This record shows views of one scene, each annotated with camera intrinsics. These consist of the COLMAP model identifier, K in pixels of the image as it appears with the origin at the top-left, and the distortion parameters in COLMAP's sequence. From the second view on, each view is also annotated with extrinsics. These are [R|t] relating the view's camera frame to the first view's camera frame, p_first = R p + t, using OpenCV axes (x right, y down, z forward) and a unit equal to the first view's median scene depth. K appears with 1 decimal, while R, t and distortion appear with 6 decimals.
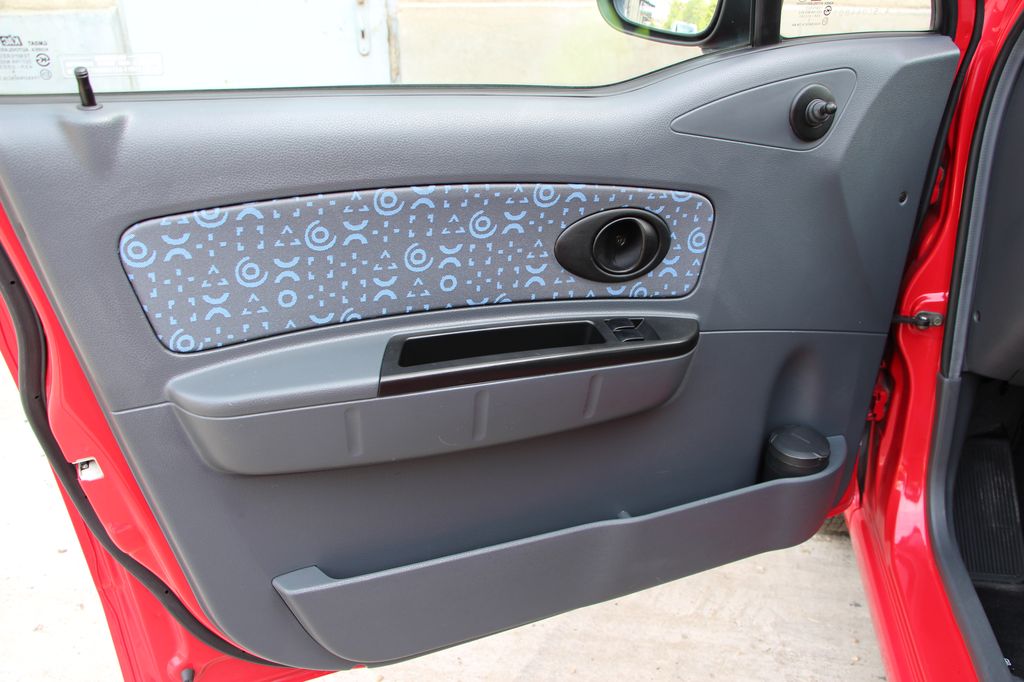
lens RADIAL K [[842.7, 0, 518.7], [0, 842.7, 339.3], [0, 0, 1]] dist [-0.178470, 0.136712]
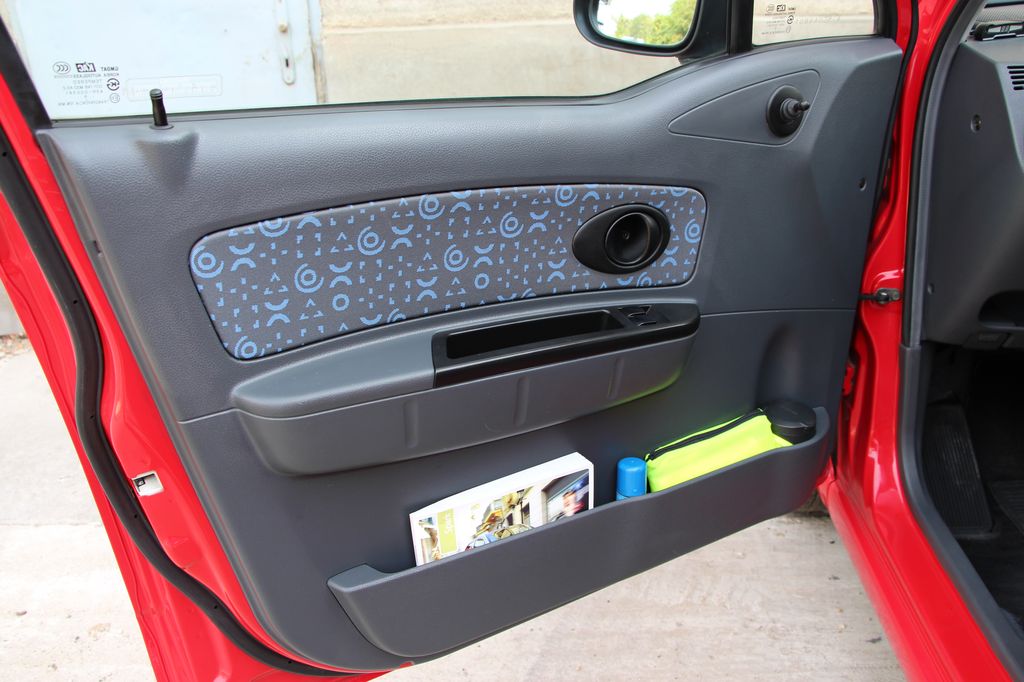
lens RADIAL K [[877.1, 0, 520.8], [0, 877.1, 340.7], [0, 0, 1]] dist [-0.143583, 0.085438]
pose [[0.990474, -0.073136, 0.116668, -0.156043], [0.077555, 0.996415, -0.033789, 0.046783], [-0.113779, 0.042516, 0.992596, -0.108267]]
